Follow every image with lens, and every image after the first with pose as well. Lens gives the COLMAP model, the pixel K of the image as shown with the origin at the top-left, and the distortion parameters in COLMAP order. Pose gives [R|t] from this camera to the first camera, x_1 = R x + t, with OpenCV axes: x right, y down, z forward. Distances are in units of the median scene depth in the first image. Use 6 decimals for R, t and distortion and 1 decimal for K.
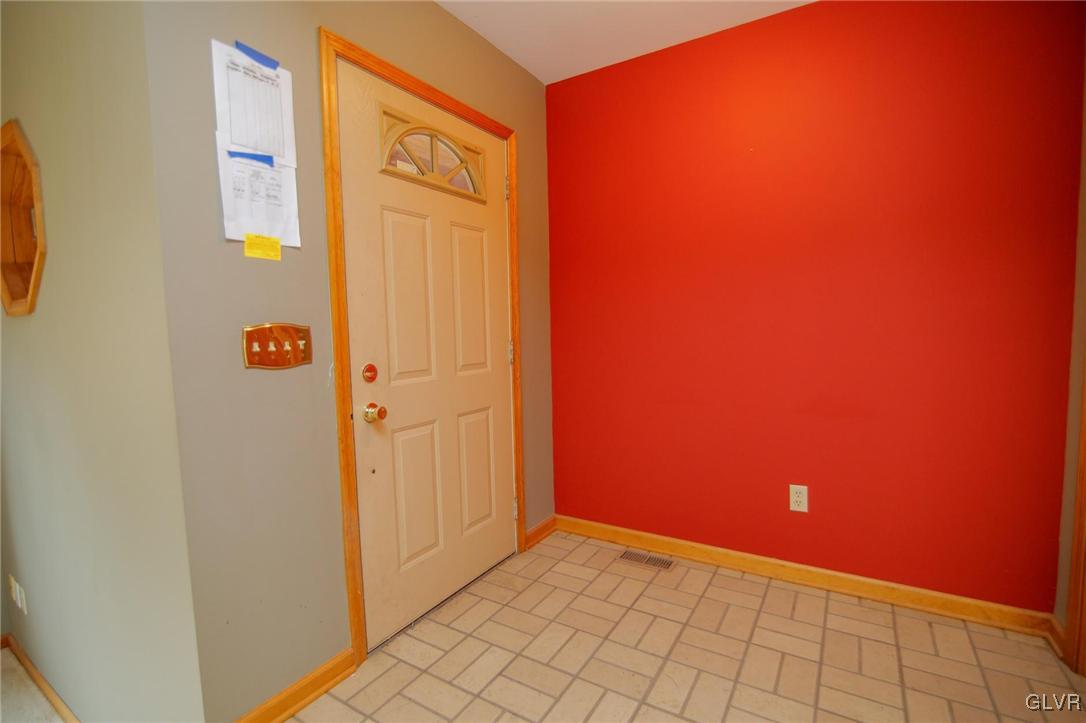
lens RADIAL K [[490.9, 0, 544.1], [0, 490.9, 361.8], [0, 0, 1]] dist [-0.020655, -0.000426]
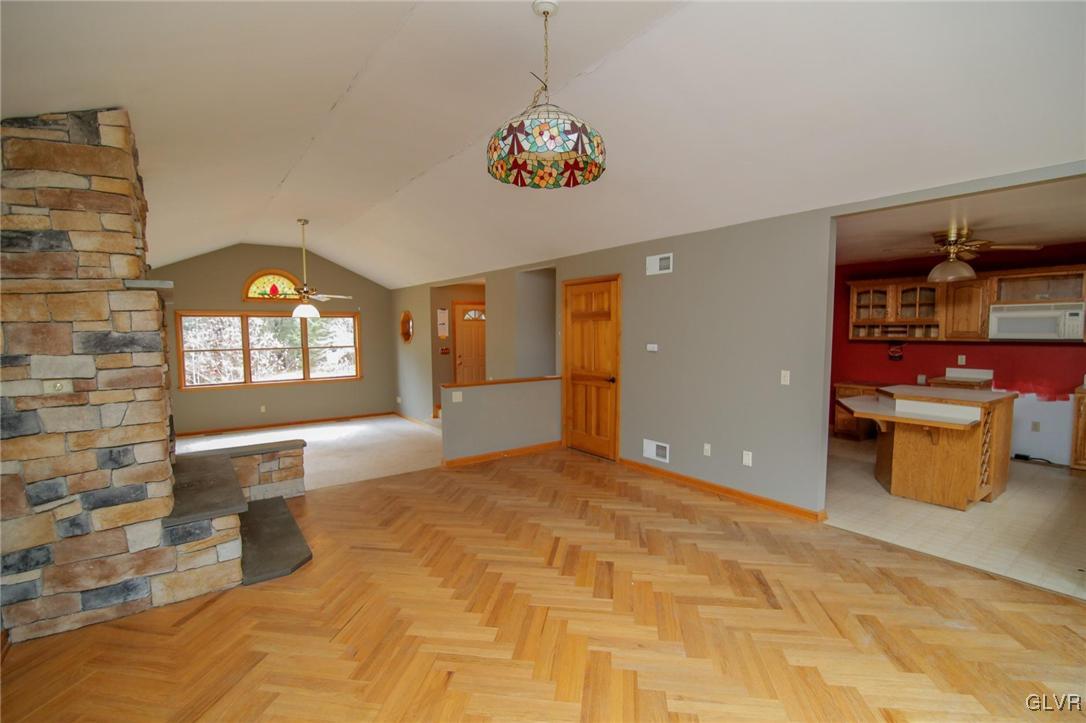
lens RADIAL K [[490.9, 0, 546.8], [0, 490.9, 365.9], [0, 0, 1]] dist [-0.020655, -0.000426]
pose [[0.930761, 0.043758, -0.362999, 2.963073], [-0.042524, 0.999030, 0.011392, 0.029367], [0.363146, 0.004833, 0.931720, -4.397884]]
